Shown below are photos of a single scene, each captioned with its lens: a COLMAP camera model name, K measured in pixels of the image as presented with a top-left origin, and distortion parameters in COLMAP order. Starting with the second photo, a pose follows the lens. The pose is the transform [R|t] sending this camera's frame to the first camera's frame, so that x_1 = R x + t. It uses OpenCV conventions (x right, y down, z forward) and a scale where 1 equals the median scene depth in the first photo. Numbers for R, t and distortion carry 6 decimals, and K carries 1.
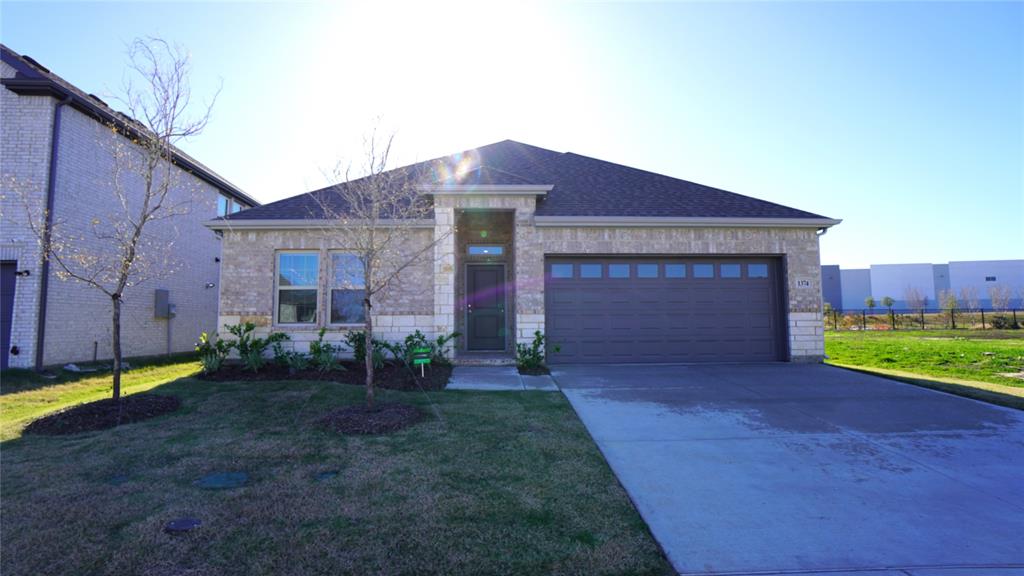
lens RADIAL K [[447.0, 0, 500.5], [0, 447.0, 288.4], [0, 0, 1]] dist [-0.054040, 0.000147]
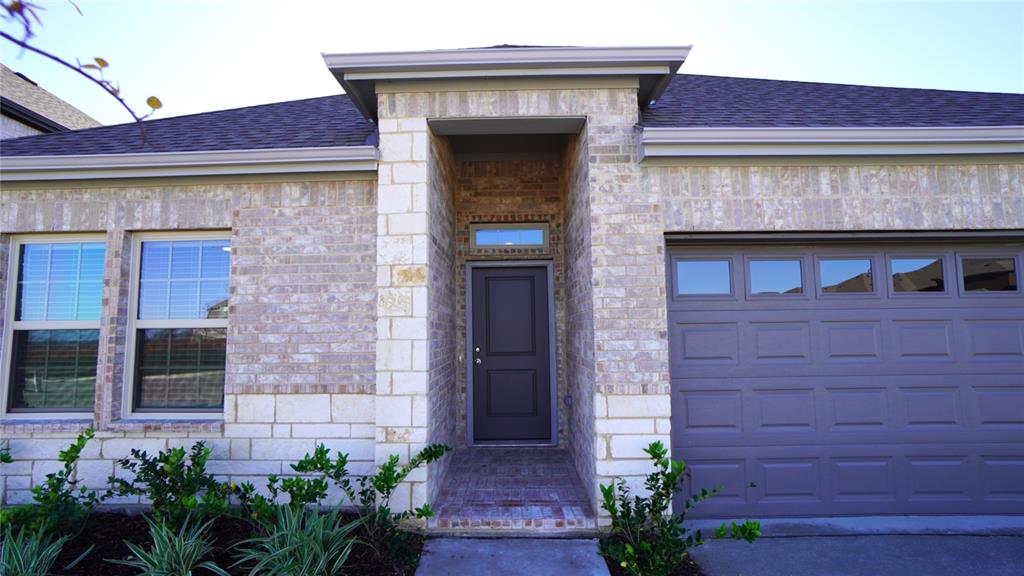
lens RADIAL K [[468.0, 0, 490.3], [0, 468.0, 291.3], [0, 0, 1]] dist [-0.031529, 0.000284]
pose [[0.997533, -0.008859, -0.069643, -0.022882], [0.008186, 0.999917, -0.009944, -0.025429], [0.069726, 0.009350, 0.997522, 0.600895]]
